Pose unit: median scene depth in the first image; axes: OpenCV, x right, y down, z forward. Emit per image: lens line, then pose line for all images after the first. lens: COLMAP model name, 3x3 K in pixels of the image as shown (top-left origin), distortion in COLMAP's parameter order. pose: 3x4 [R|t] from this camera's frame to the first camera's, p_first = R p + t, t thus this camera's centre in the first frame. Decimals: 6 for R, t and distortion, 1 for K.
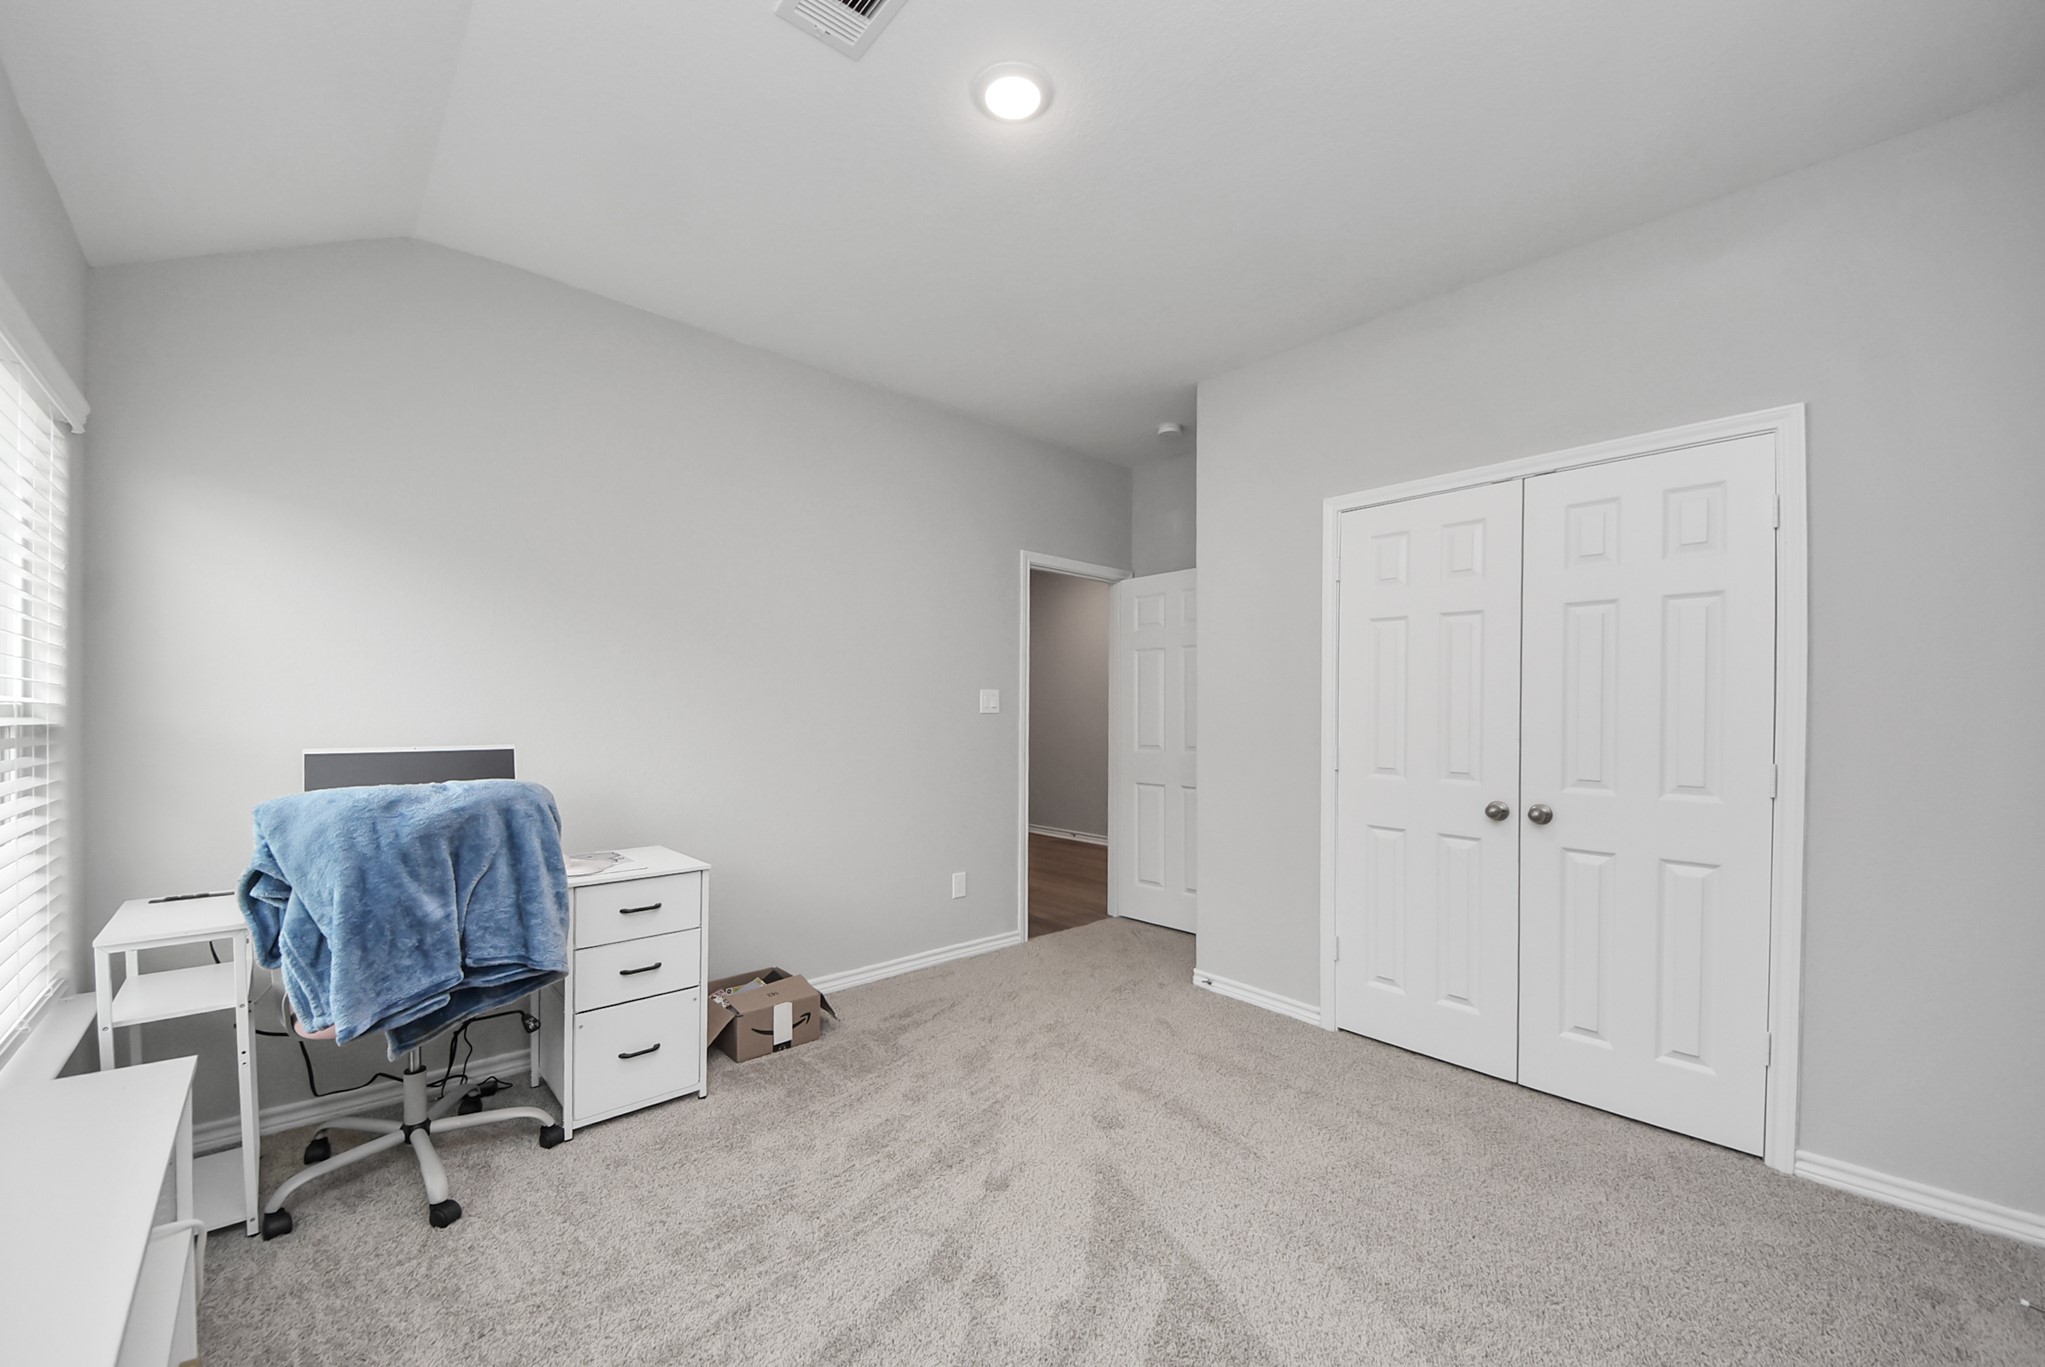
lens RADIAL K [[797.4, 0, 1020.3], [0, 797.4, 726.8], [0, 0, 1]] dist [0.000638, 0.000021]
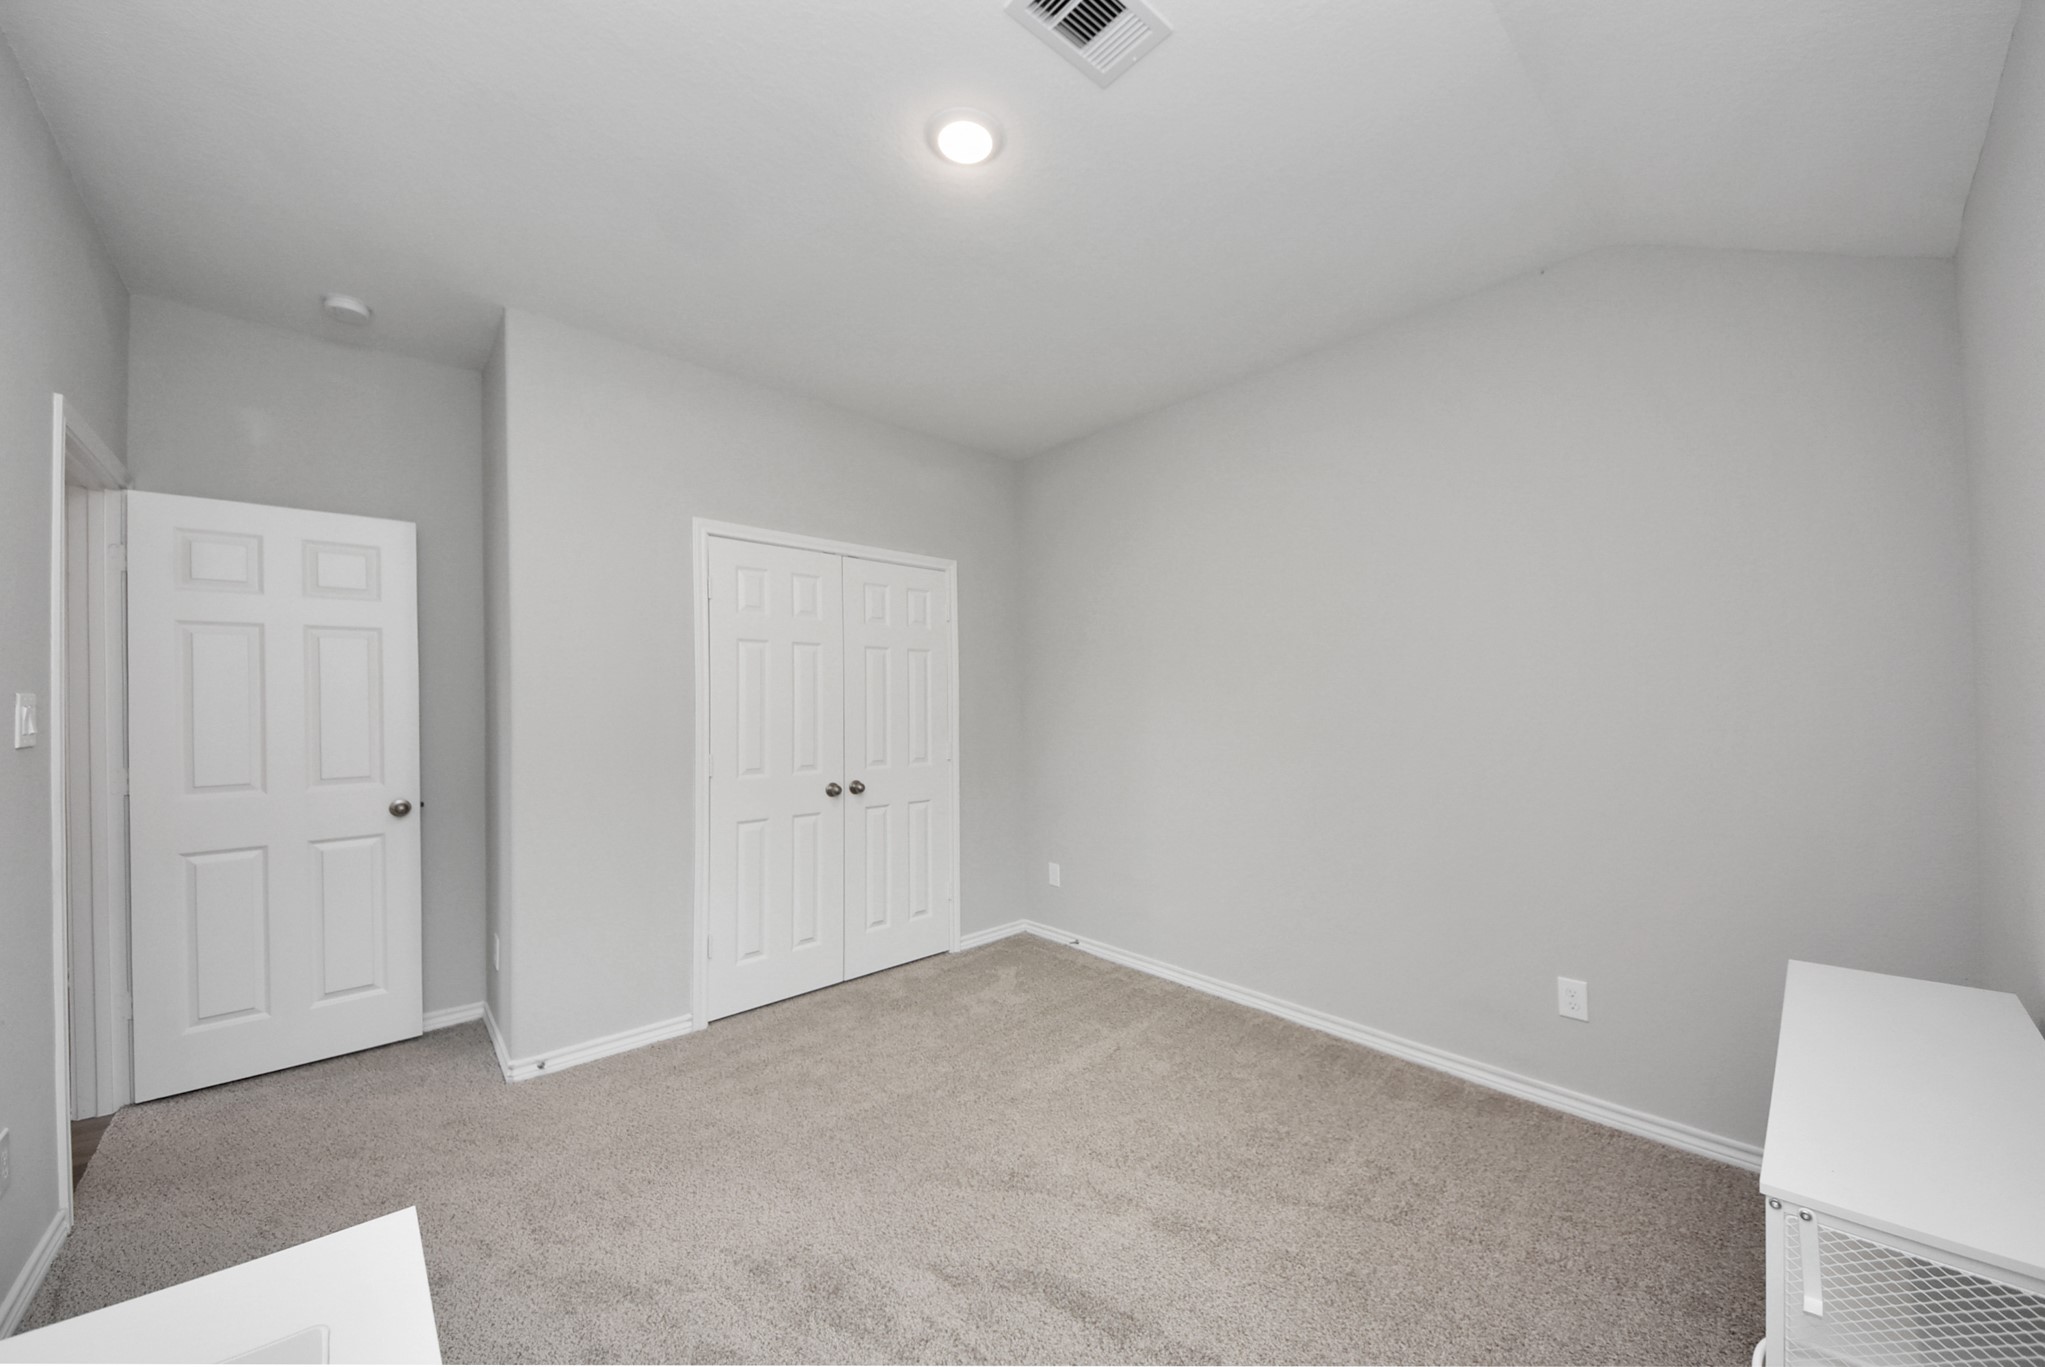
lens RADIAL K [[740.0, 0, 1021.3], [0, 740.0, 672.6], [0, 0, 1]] dist [0.001719, -0.000062]
pose [[-0.029154, 0.040674, 0.998747, -0.707562], [0.028254, 0.998806, -0.039852, -0.036302], [-0.999176, 0.027056, -0.030269, 0.714094]]
